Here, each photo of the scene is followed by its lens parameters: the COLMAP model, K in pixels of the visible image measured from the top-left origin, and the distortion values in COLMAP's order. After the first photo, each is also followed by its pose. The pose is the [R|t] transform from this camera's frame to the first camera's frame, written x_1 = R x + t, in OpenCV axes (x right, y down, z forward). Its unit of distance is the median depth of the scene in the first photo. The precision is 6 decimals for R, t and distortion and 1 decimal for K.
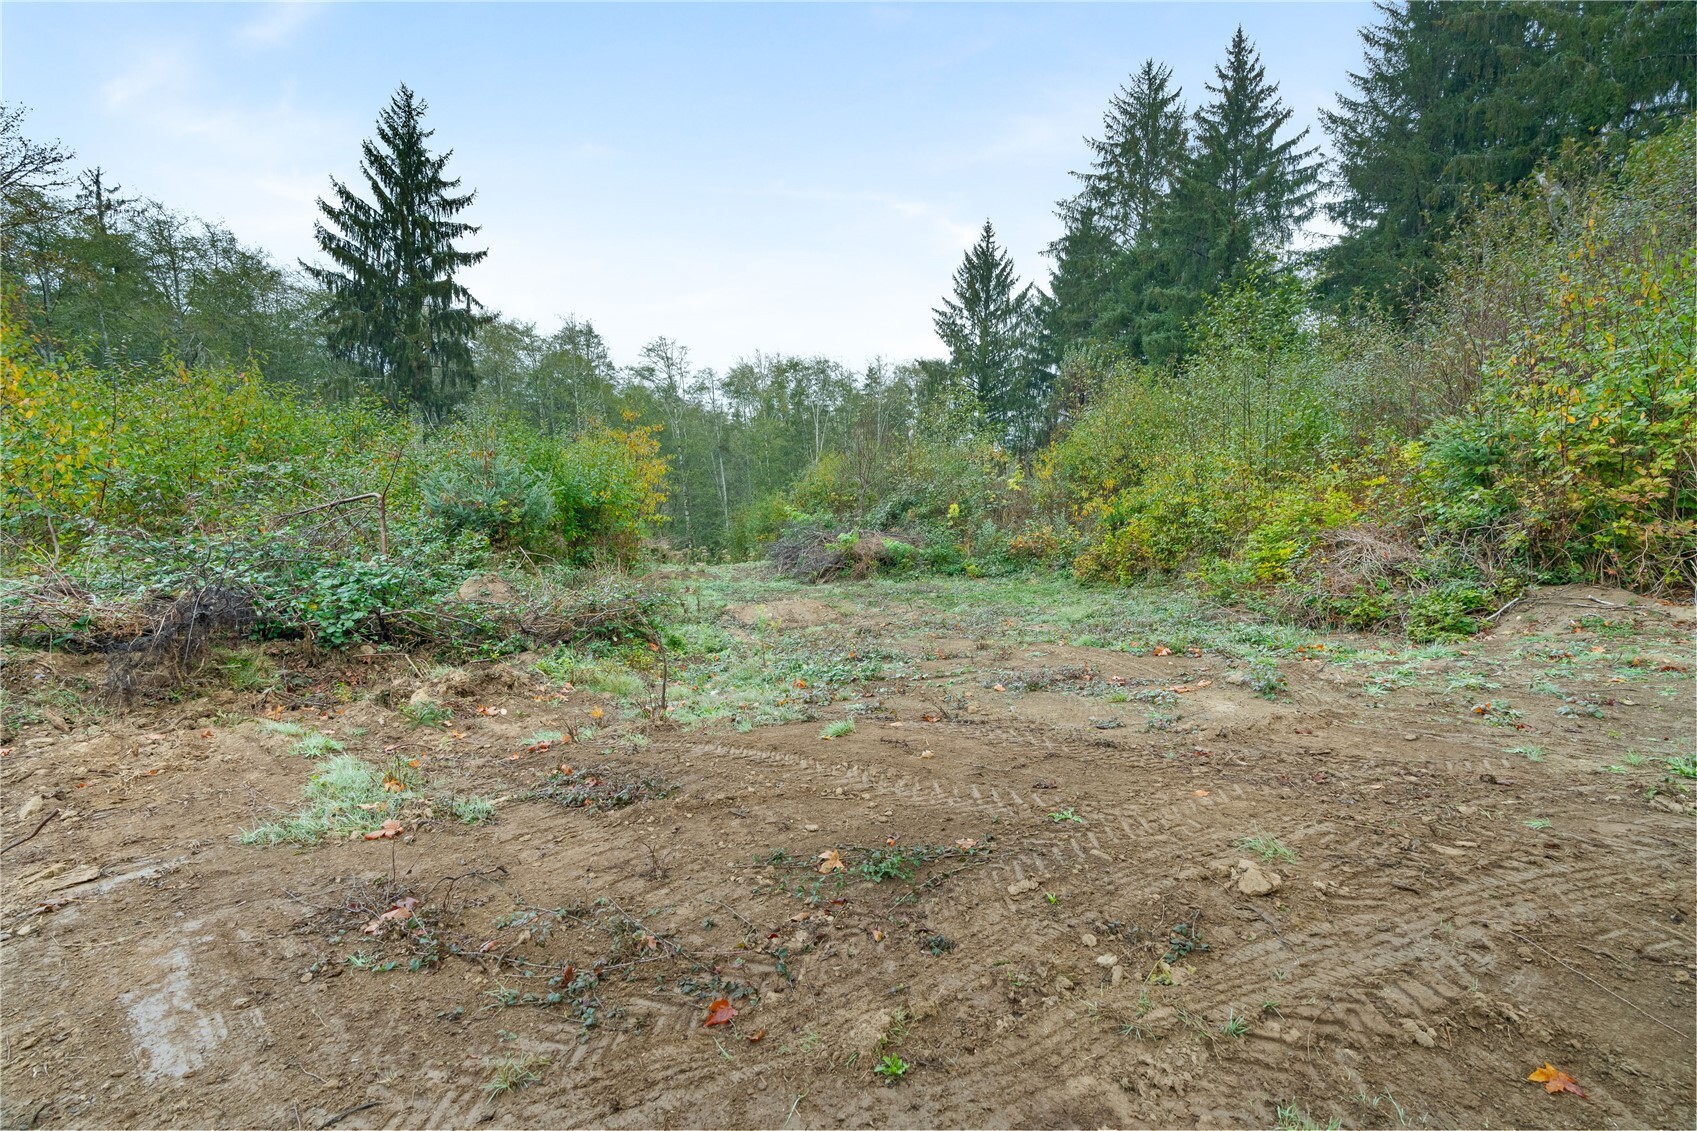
lens RADIAL K [[771.8, 0, 848.5], [0, 771.8, 565.5], [0, 0, 1]] dist [0.001883, 0.001180]
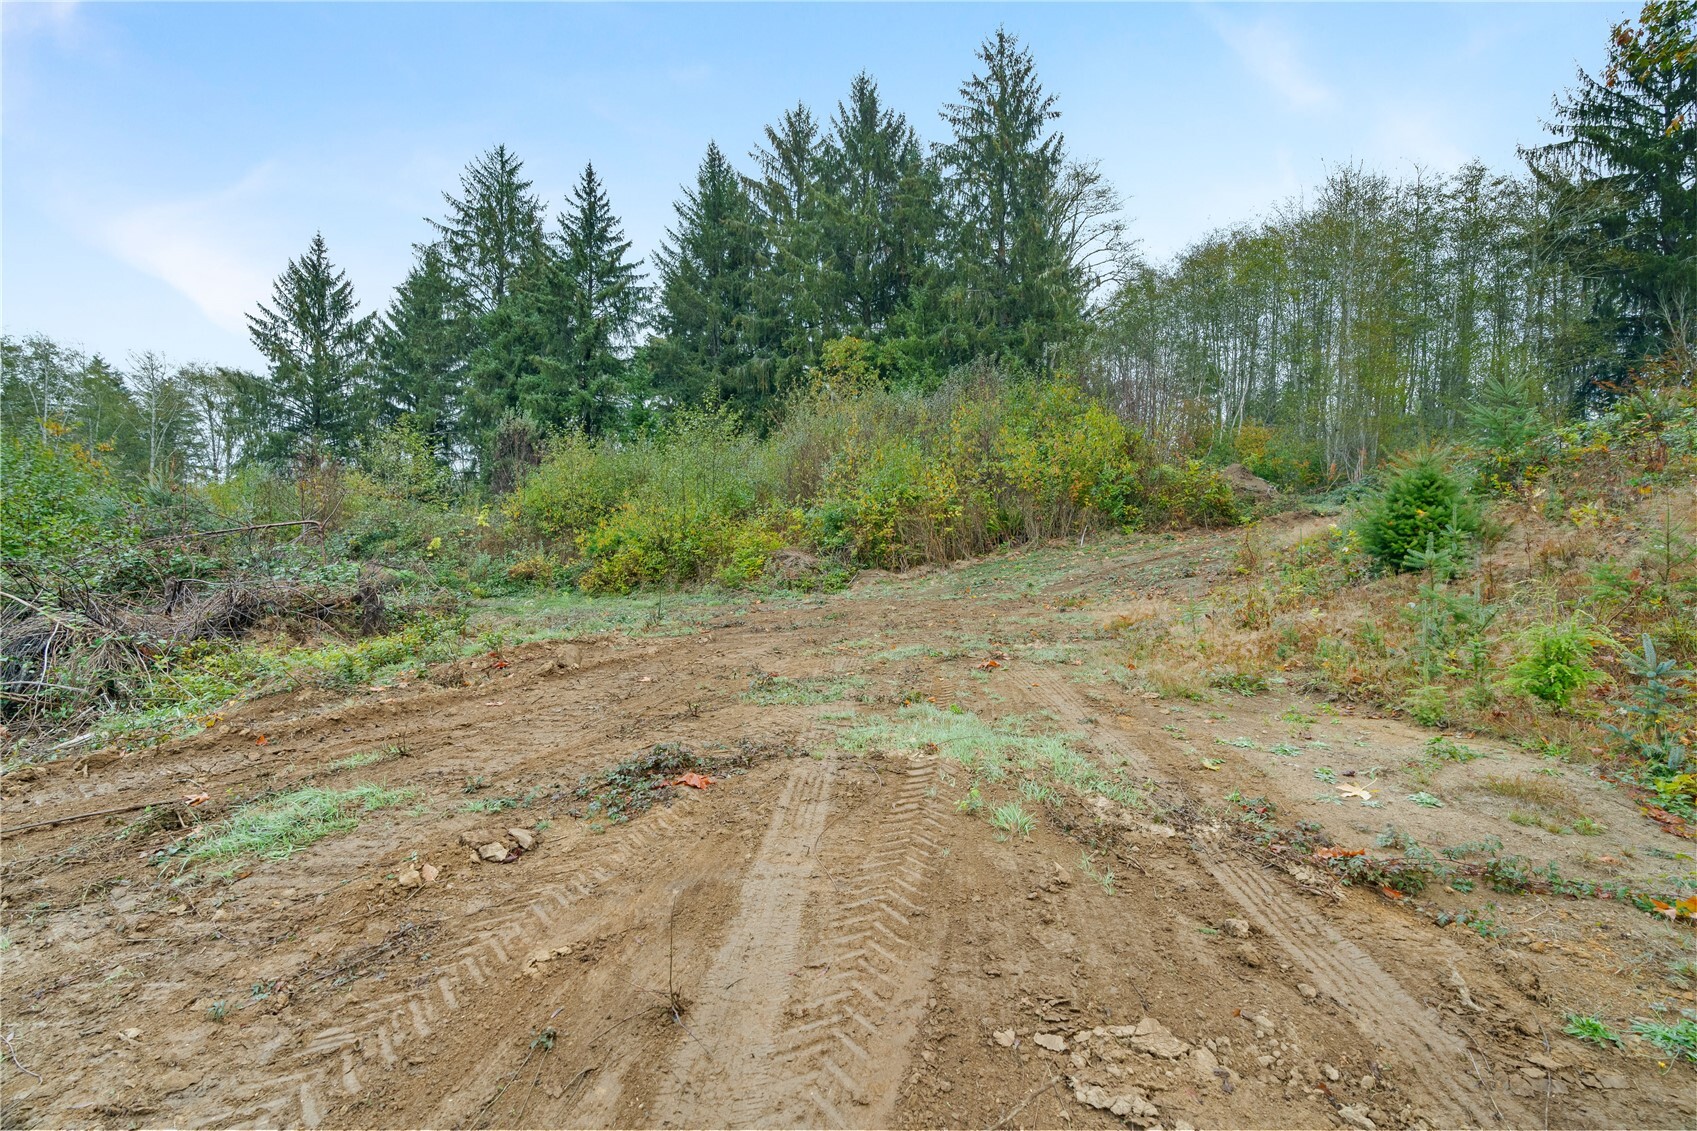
lens RADIAL K [[771.8, 0, 848.5], [0, 771.8, 565.5], [0, 0, 1]] dist [0.001883, 0.001180]
pose [[0.660502, -0.012068, 0.750728, -0.143789], [0.050753, 0.998302, -0.028605, 0.011370], [-0.749107, 0.056995, 0.659992, -0.088862]]
